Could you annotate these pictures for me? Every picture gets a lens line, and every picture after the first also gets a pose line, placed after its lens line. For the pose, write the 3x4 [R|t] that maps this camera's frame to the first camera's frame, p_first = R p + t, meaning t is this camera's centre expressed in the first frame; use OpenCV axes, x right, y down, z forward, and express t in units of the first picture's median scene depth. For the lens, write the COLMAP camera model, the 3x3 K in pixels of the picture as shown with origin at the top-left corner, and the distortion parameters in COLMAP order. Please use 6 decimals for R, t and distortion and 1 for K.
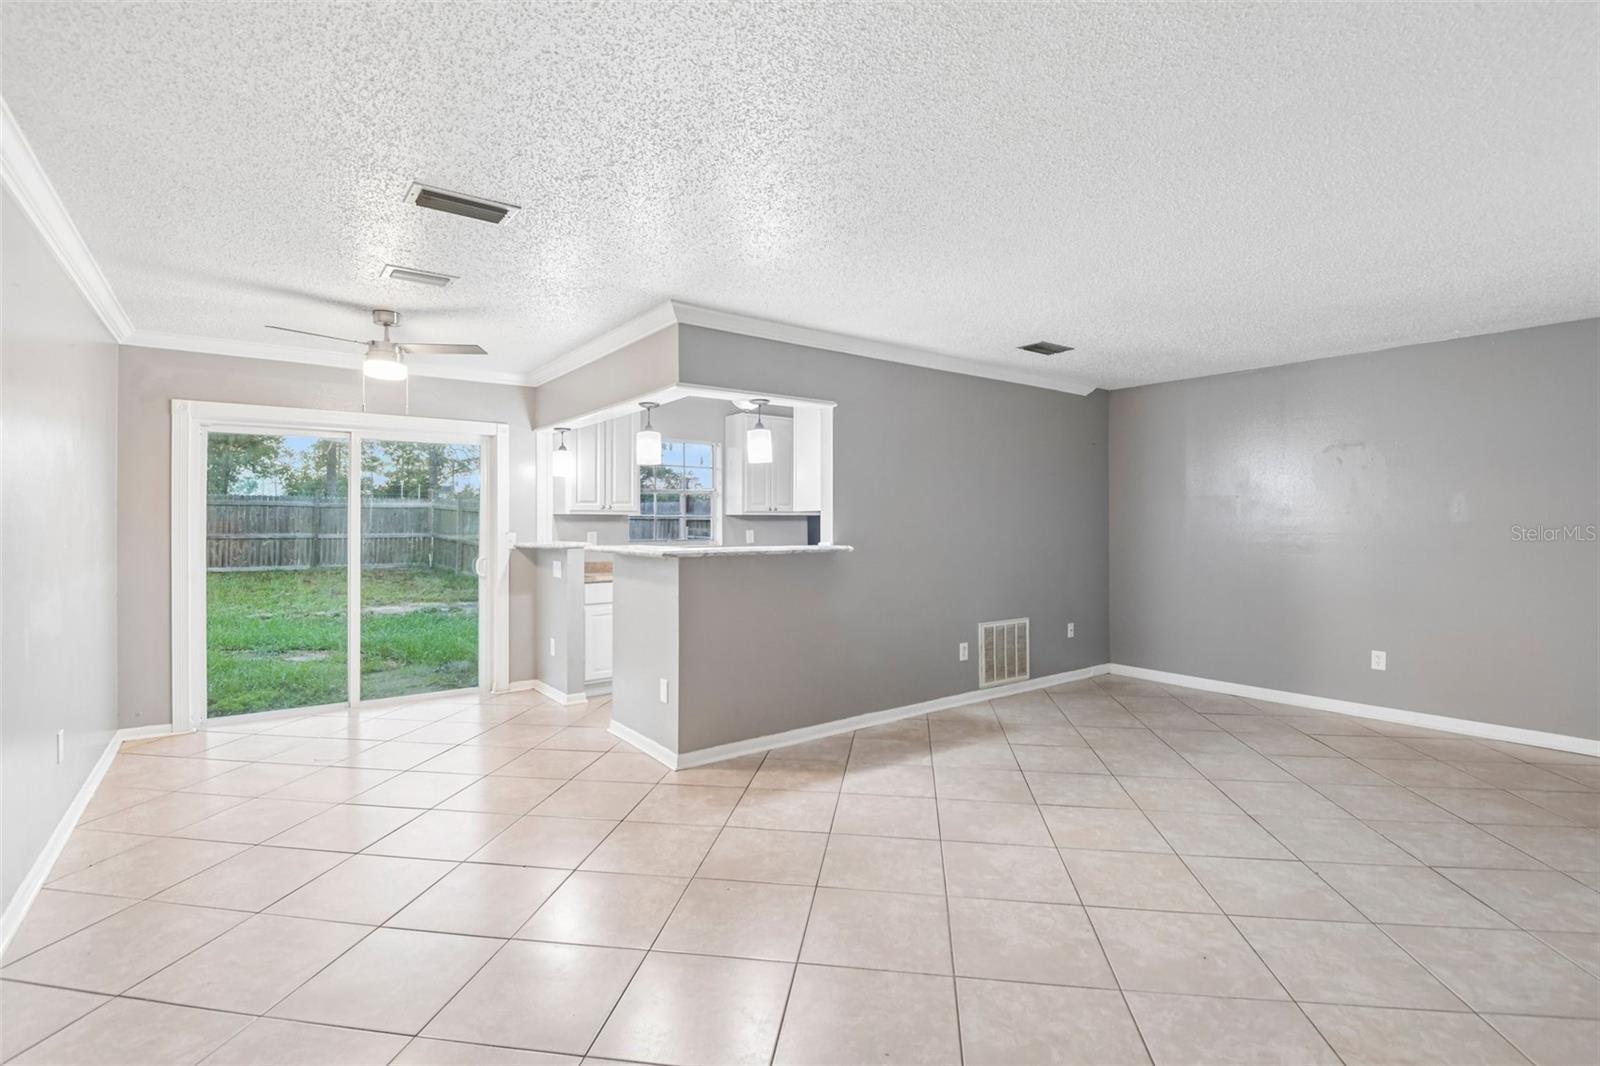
lens RADIAL K [[737.8, 0, 801.1], [0, 737.8, 520.1], [0, 0, 1]] dist [0.011722, -0.018032]
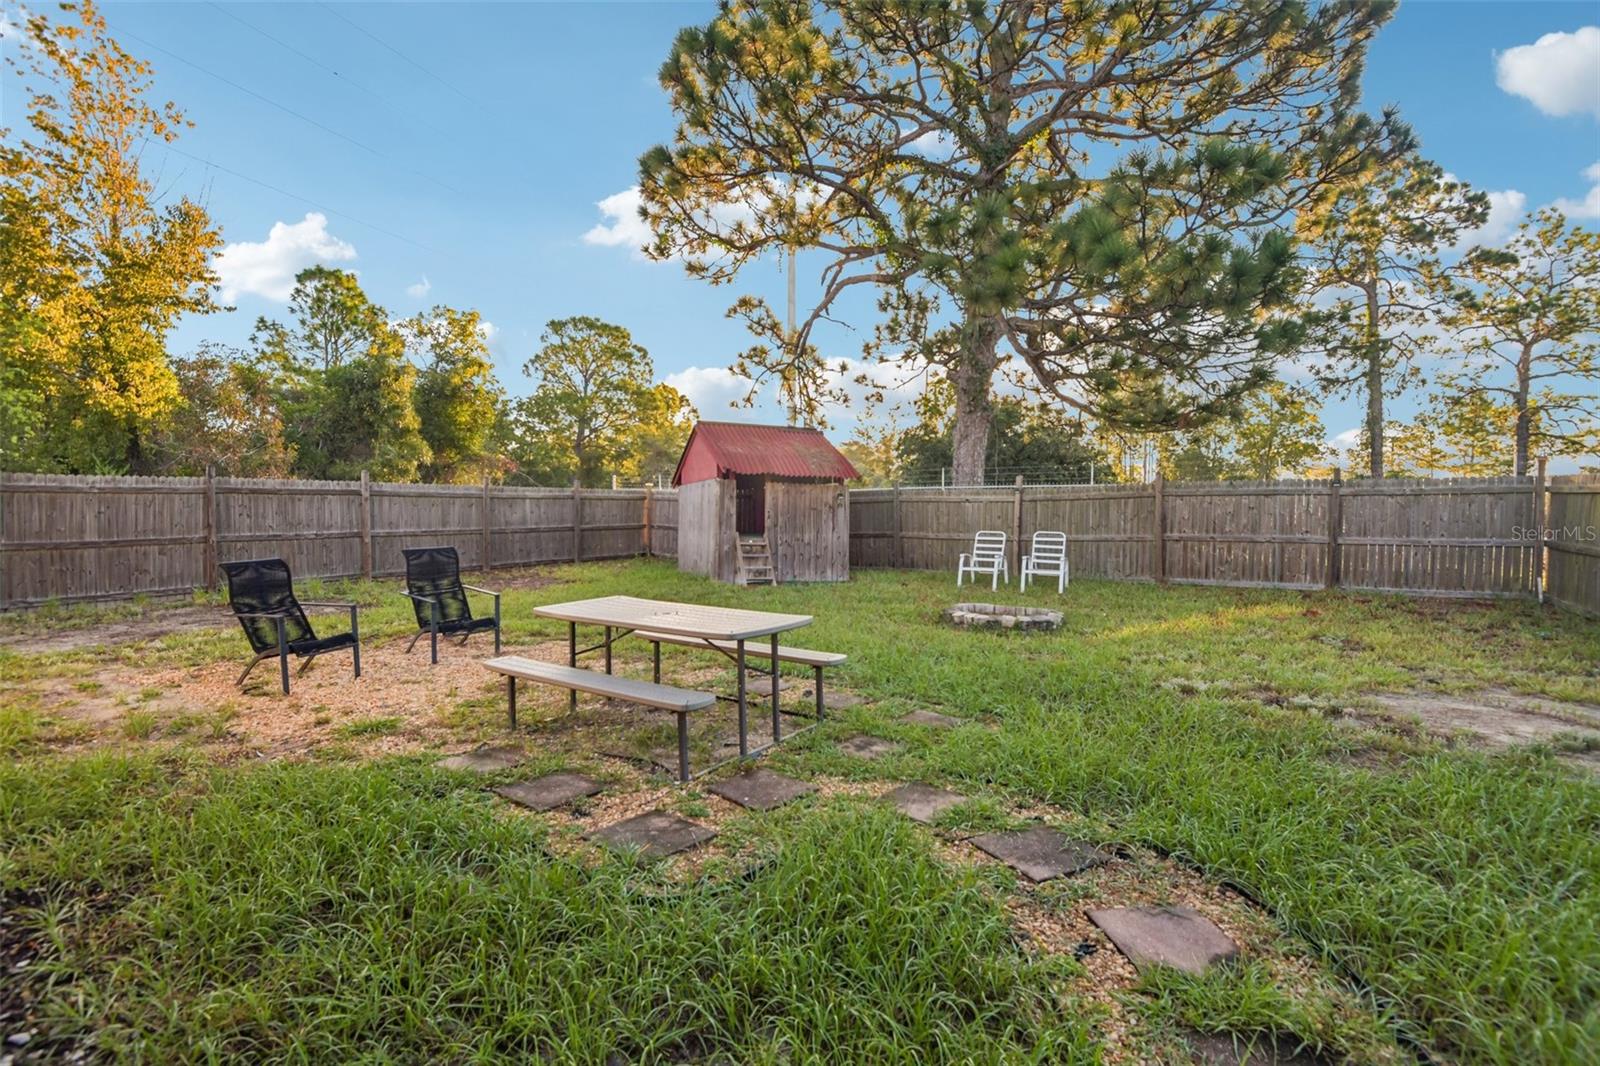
lens RADIAL K [[749.9, 0, 802.0], [0, 749.9, 510.9], [0, 0, 1]] dist [0.001747, -0.027426]
pose [[0.331682, -0.016434, -0.943248, -0.656887], [-0.002305, 0.999831, -0.018231, 0.029774], [0.943389, 0.008221, 0.331588, 1.168732]]
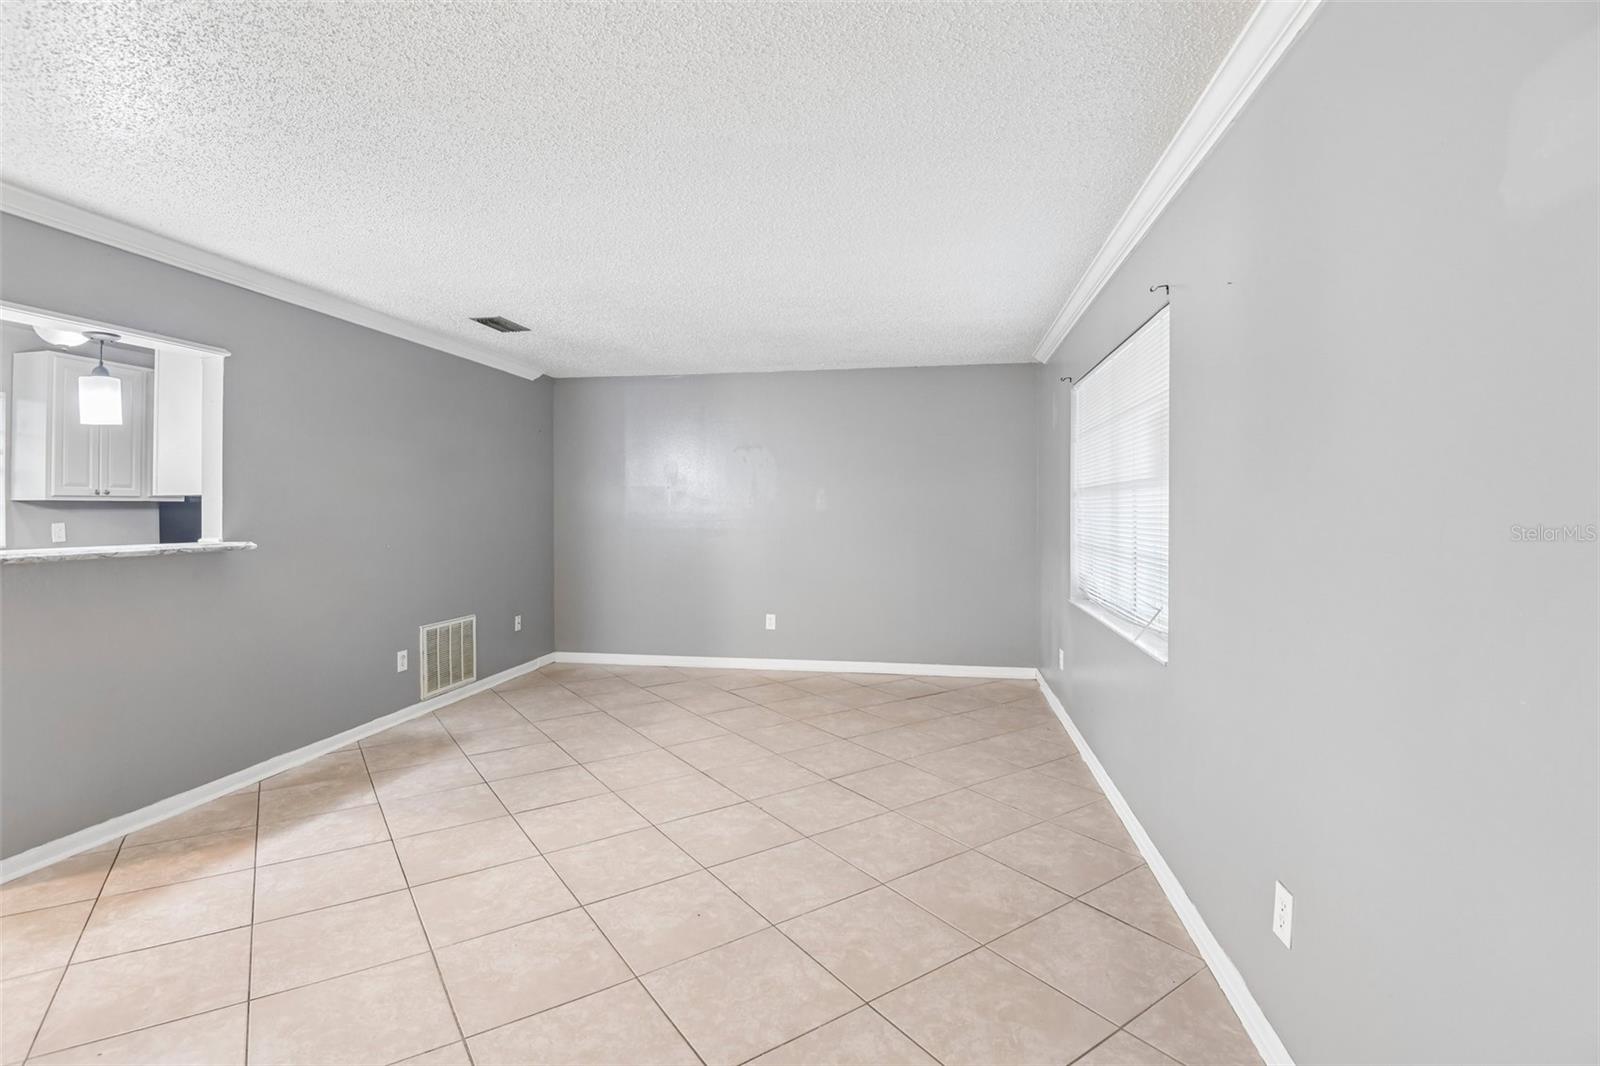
lens RADIAL K [[749.9, 0, 802.0], [0, 749.9, 510.9], [0, 0, 1]] dist [0.001747, -0.027426]
pose [[0.728435, -0.001592, 0.685113, -0.038328], [-0.000480, 0.999996, 0.002834, 0.000292], [-0.685115, -0.002393, 0.728431, 0.043577]]
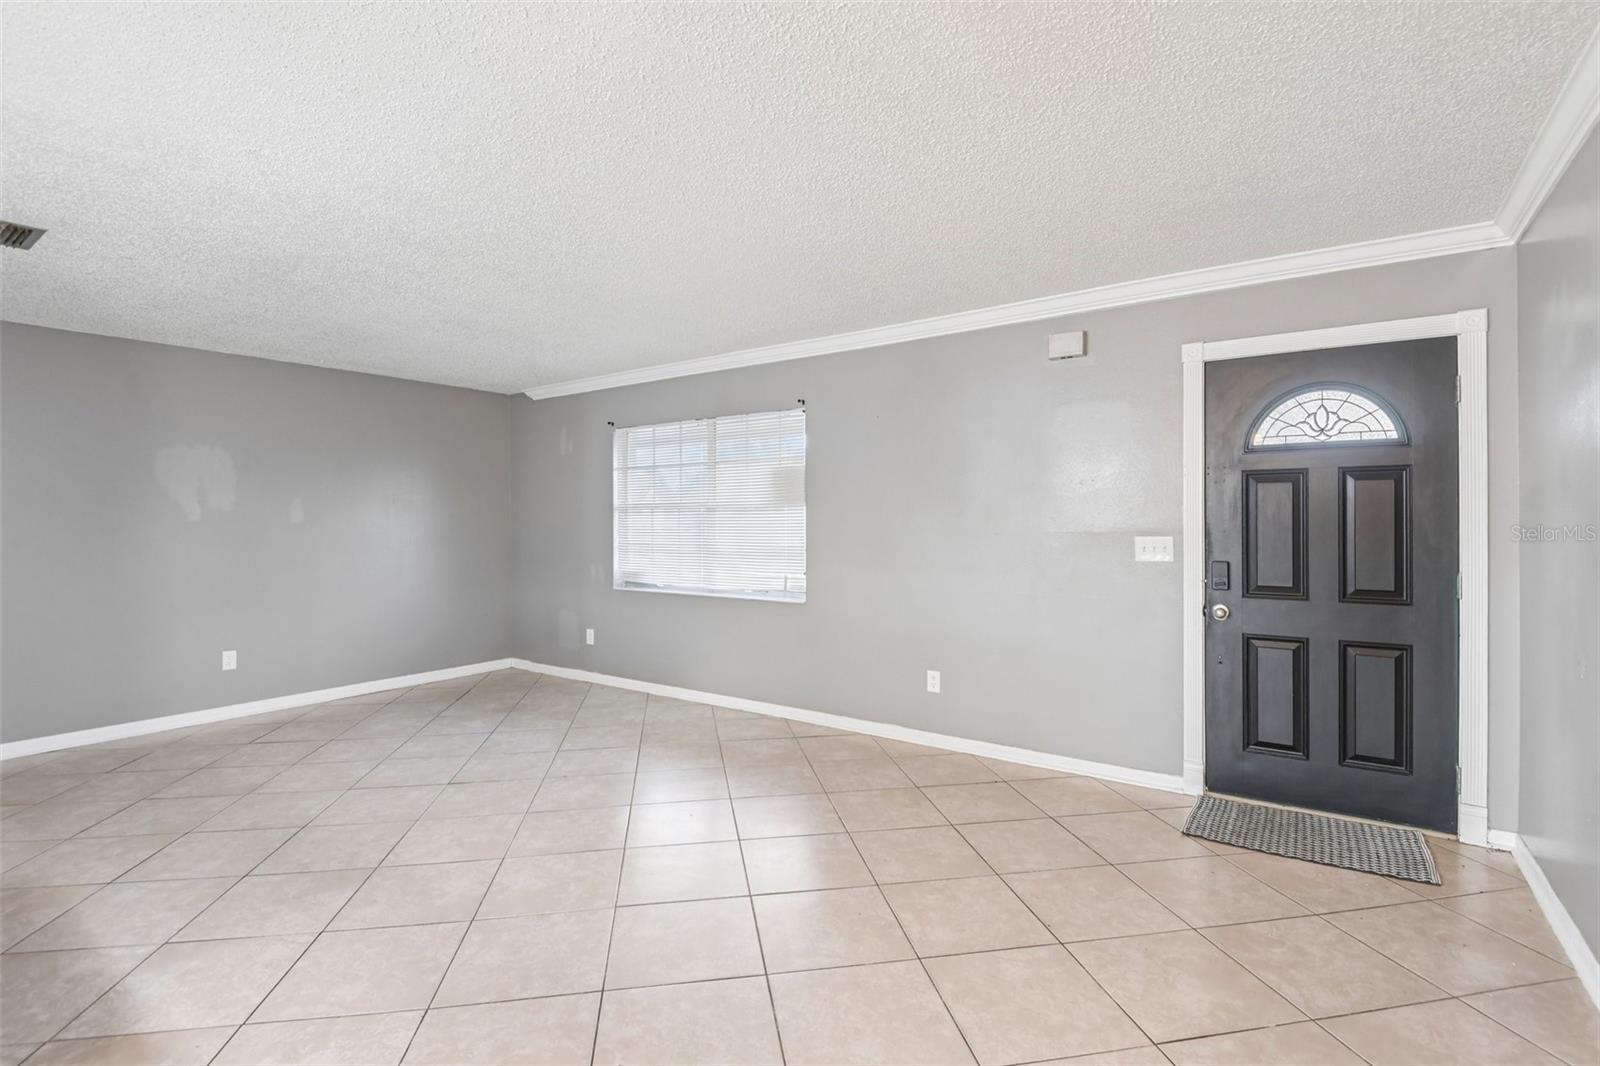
lens RADIAL K [[744.4, 0, 806.2], [0, 744.4, 529.2], [0, 0, 1]] dist [-0.002480, -0.012897]
pose [[-0.317485, -0.006833, 0.948239, -0.391730], [0.004142, 0.999955, 0.008593, 0.004995], [-0.948254, 0.006655, -0.317443, 0.528368]]
